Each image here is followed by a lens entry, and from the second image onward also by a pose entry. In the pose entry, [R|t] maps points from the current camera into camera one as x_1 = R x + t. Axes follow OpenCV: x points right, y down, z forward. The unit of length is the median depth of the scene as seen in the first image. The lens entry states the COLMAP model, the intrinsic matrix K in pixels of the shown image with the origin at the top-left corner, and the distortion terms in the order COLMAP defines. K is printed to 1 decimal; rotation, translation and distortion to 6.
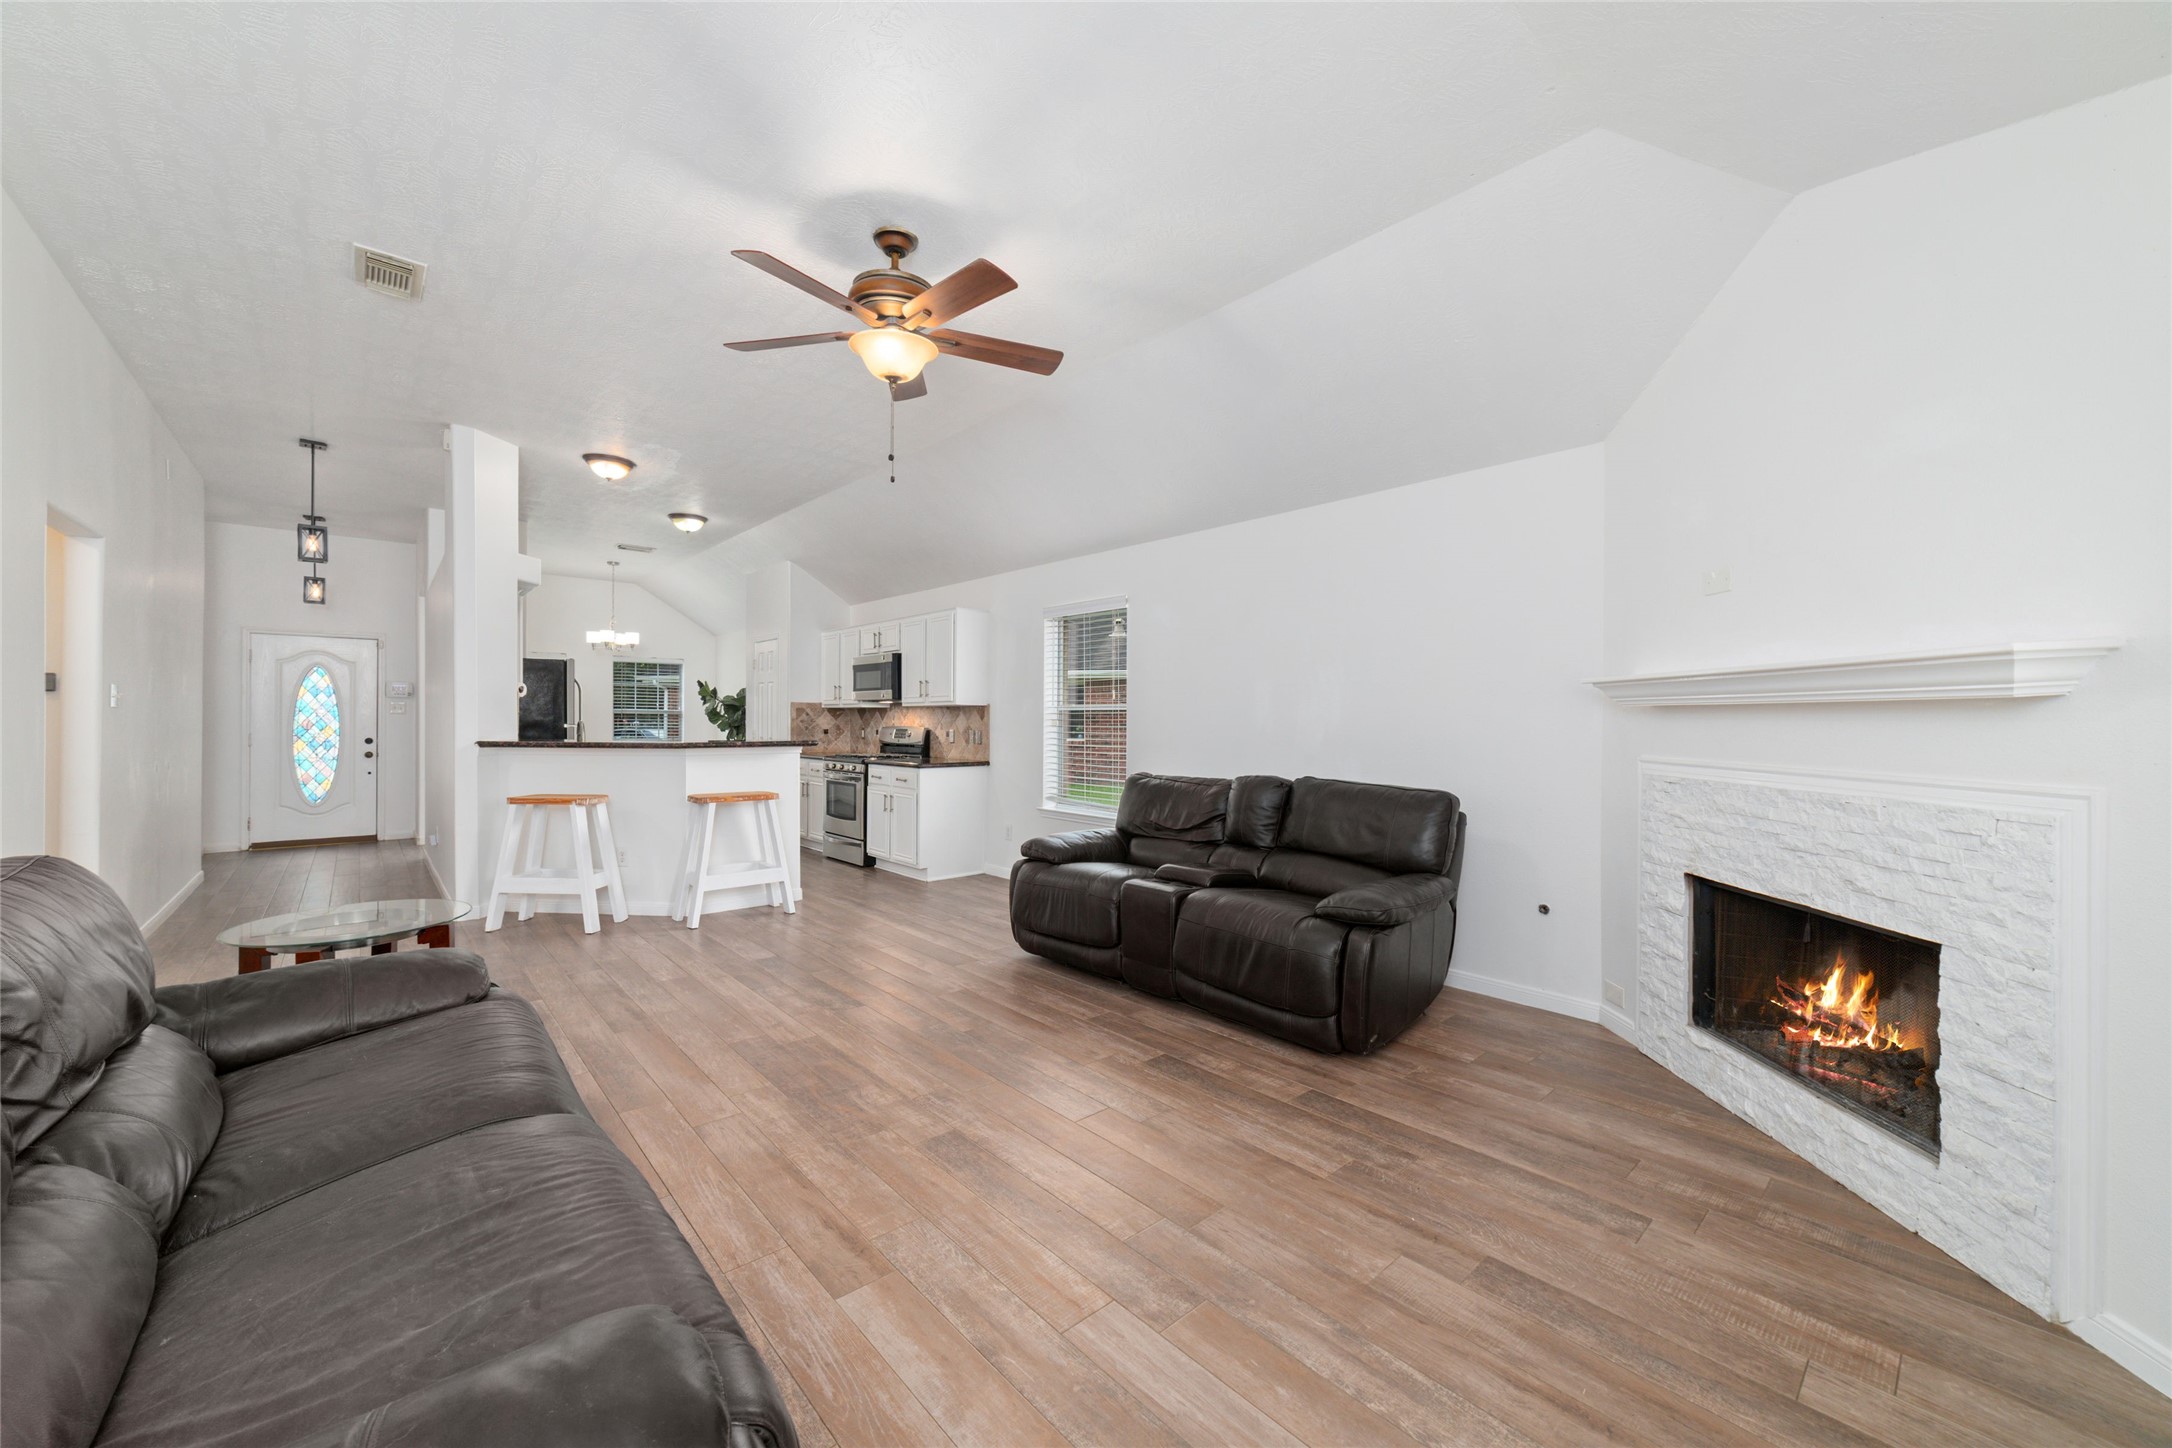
lens RADIAL K [[831.0, 0, 1088.4], [0, 831.0, 717.8], [0, 0, 1]] dist [-0.026578, 0.005670]
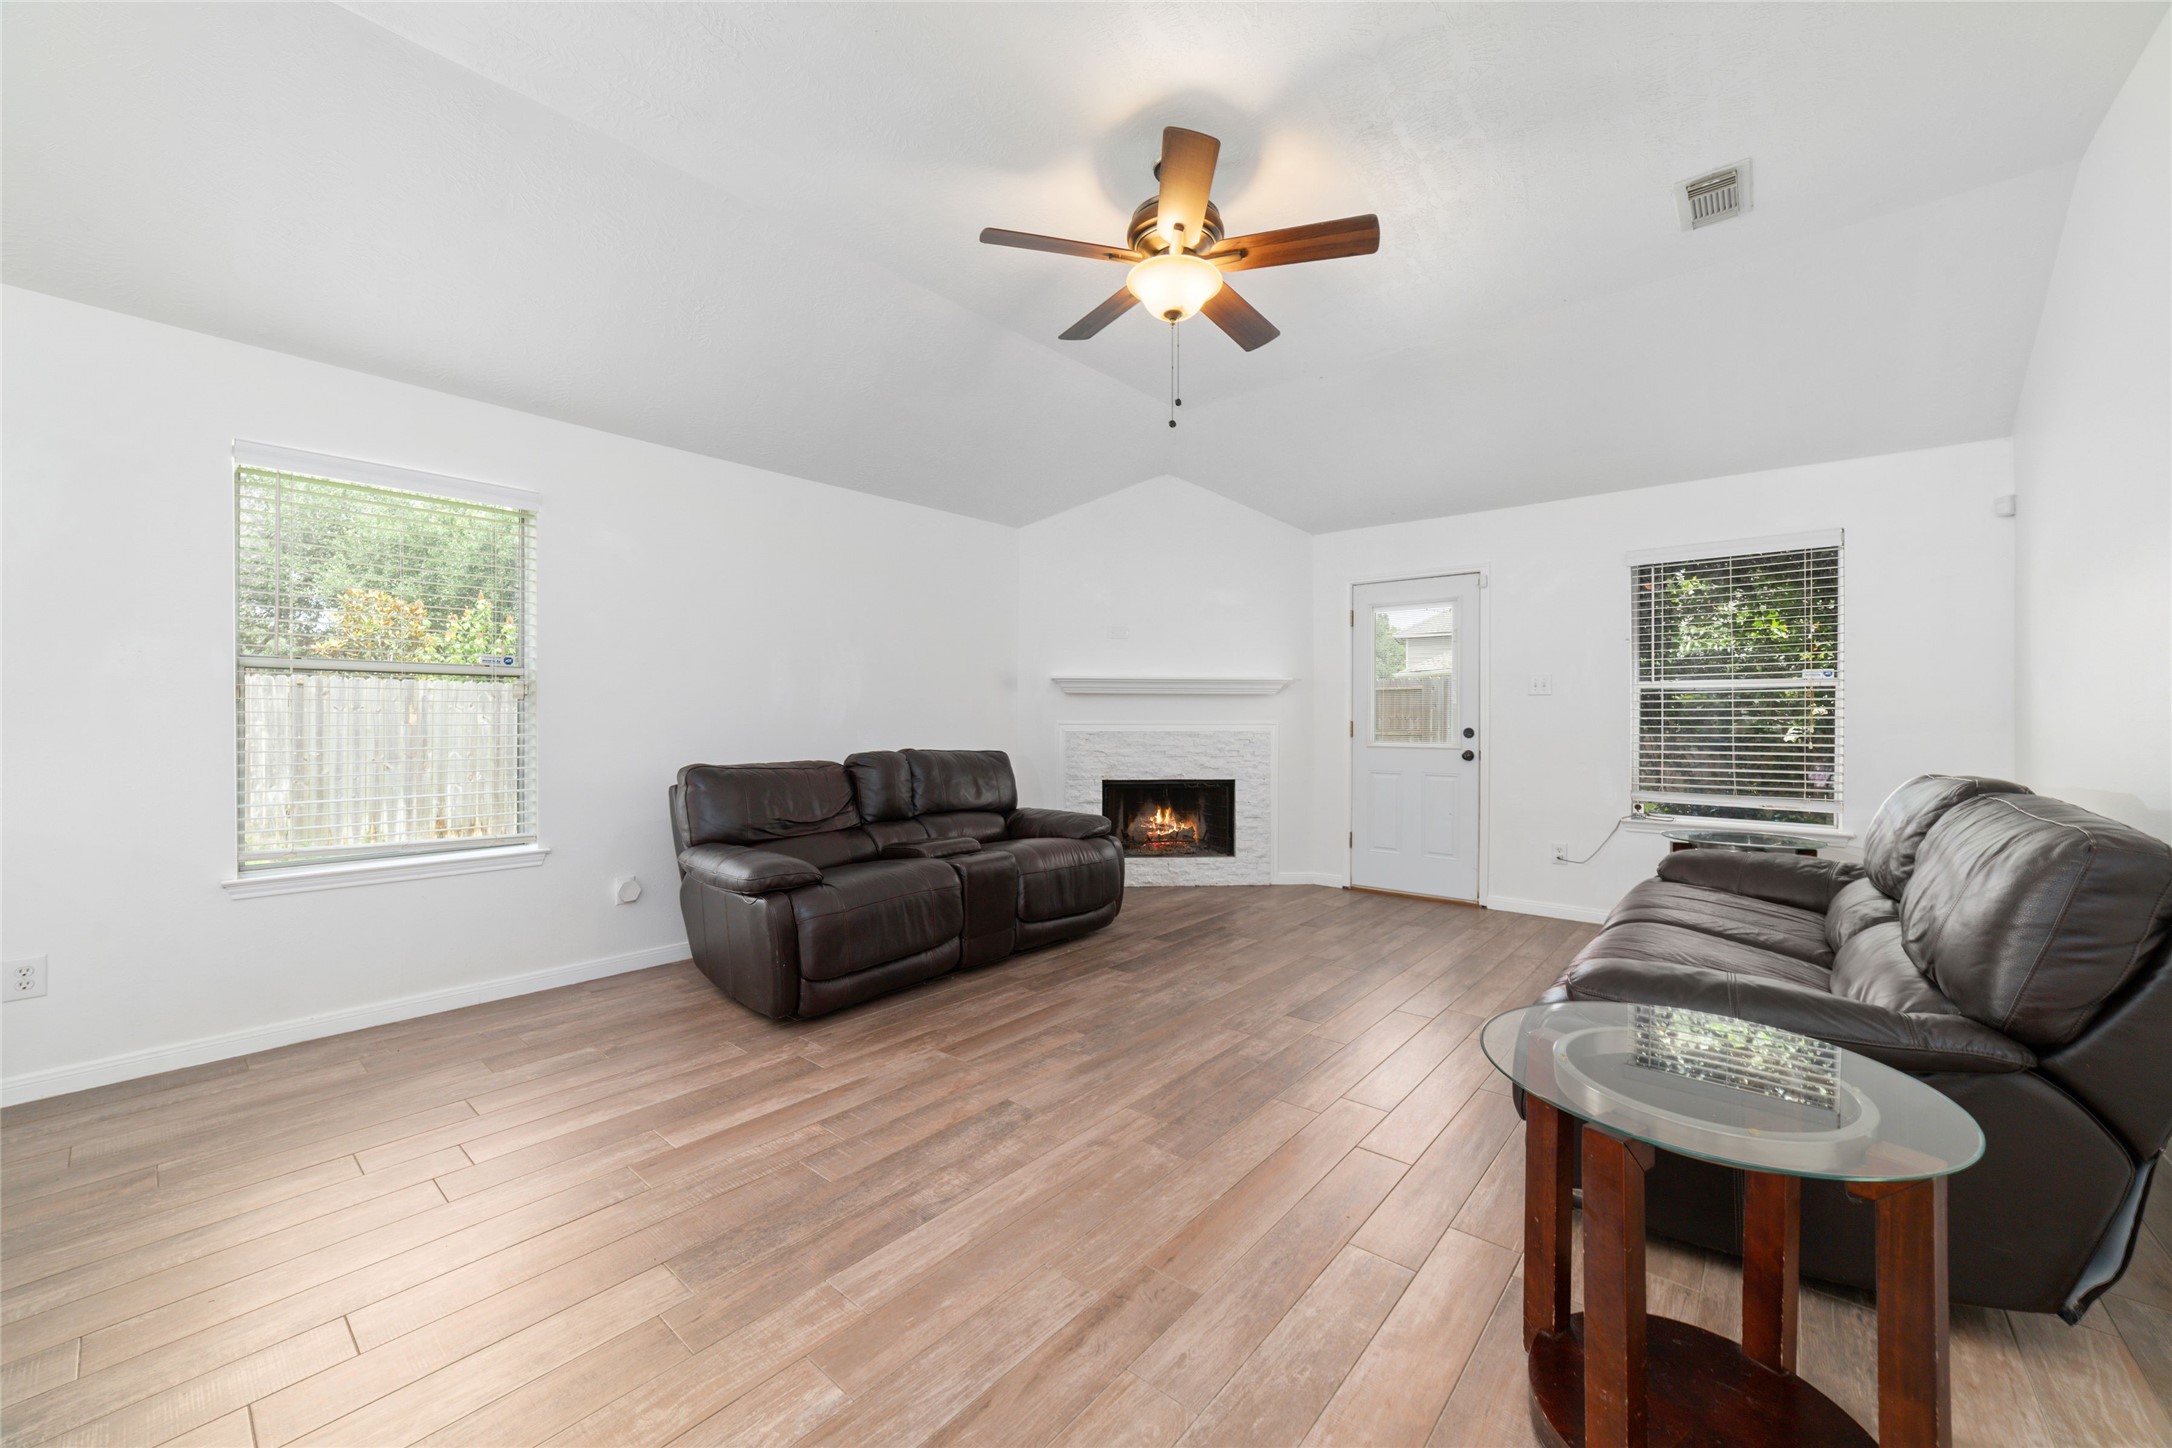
lens RADIAL K [[831.0, 0, 1088.4], [0, 831.0, 717.8], [0, 0, 1]] dist [-0.026578, 0.005670]
pose [[-0.136124, -0.003311, 0.990686, -1.096827], [-0.004241, 0.999987, 0.002759, 0.033788], [-0.990683, -0.003826, -0.136136, 1.178322]]
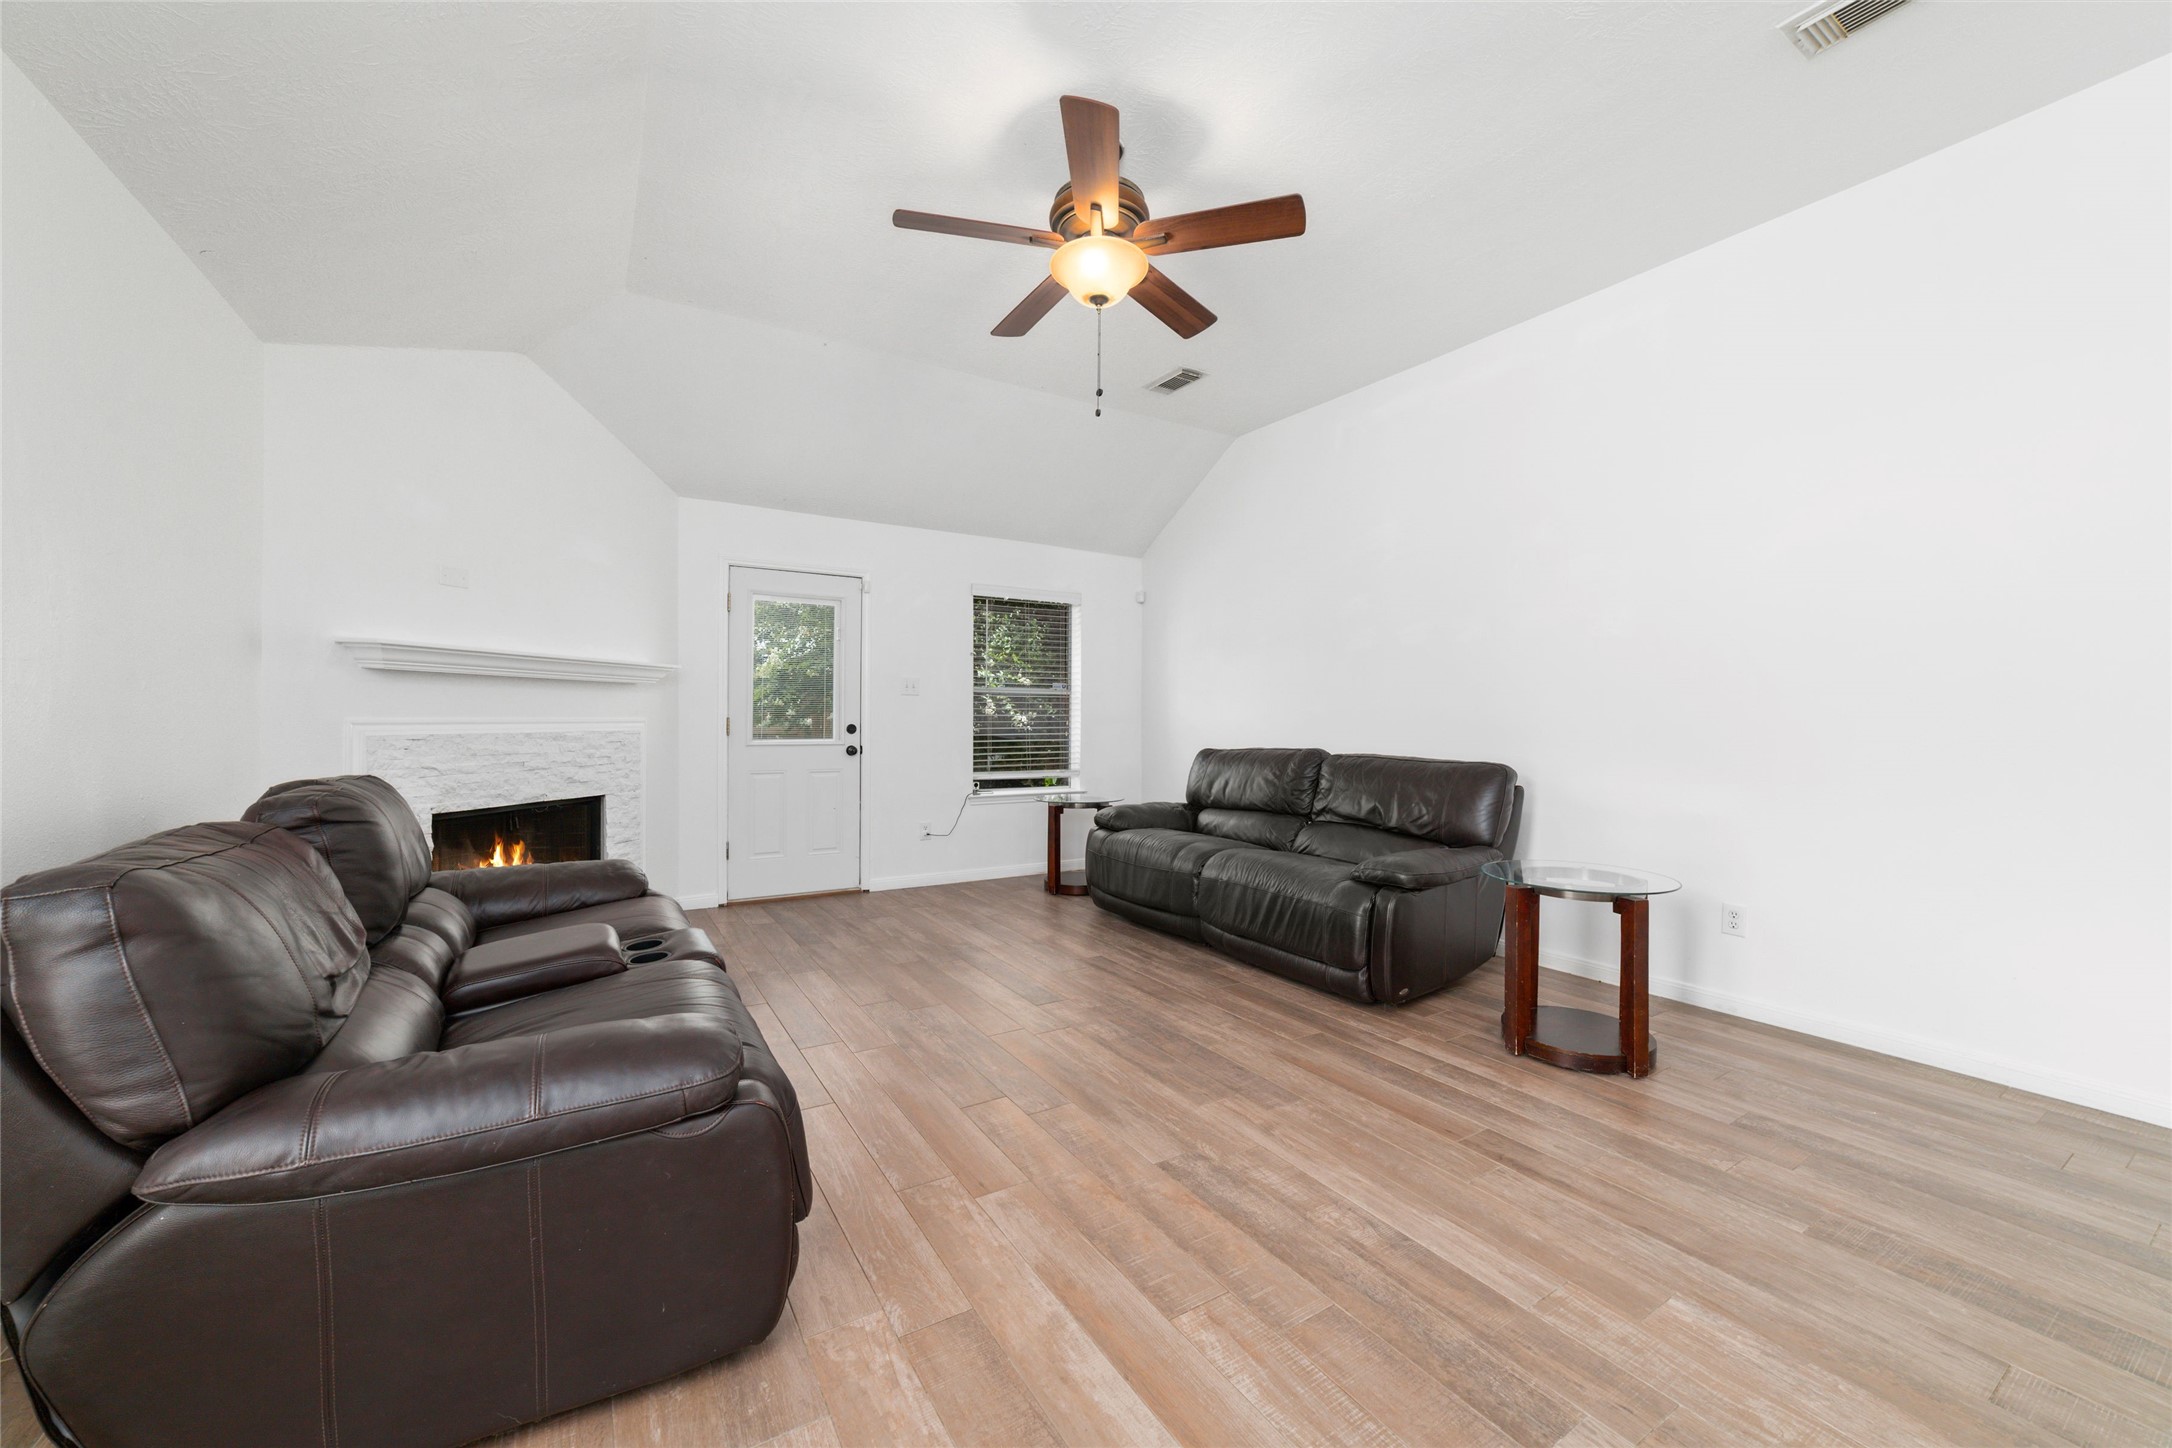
lens RADIAL K [[831.0, 0, 1088.4], [0, 831.0, 717.8], [0, 0, 1]] dist [-0.026578, 0.005670]
pose [[-0.985023, -0.009730, 0.172147, -0.369032], [-0.009889, 0.999951, -0.000065, 0.037040], [-0.172138, -0.001766, -0.985071, 1.814949]]
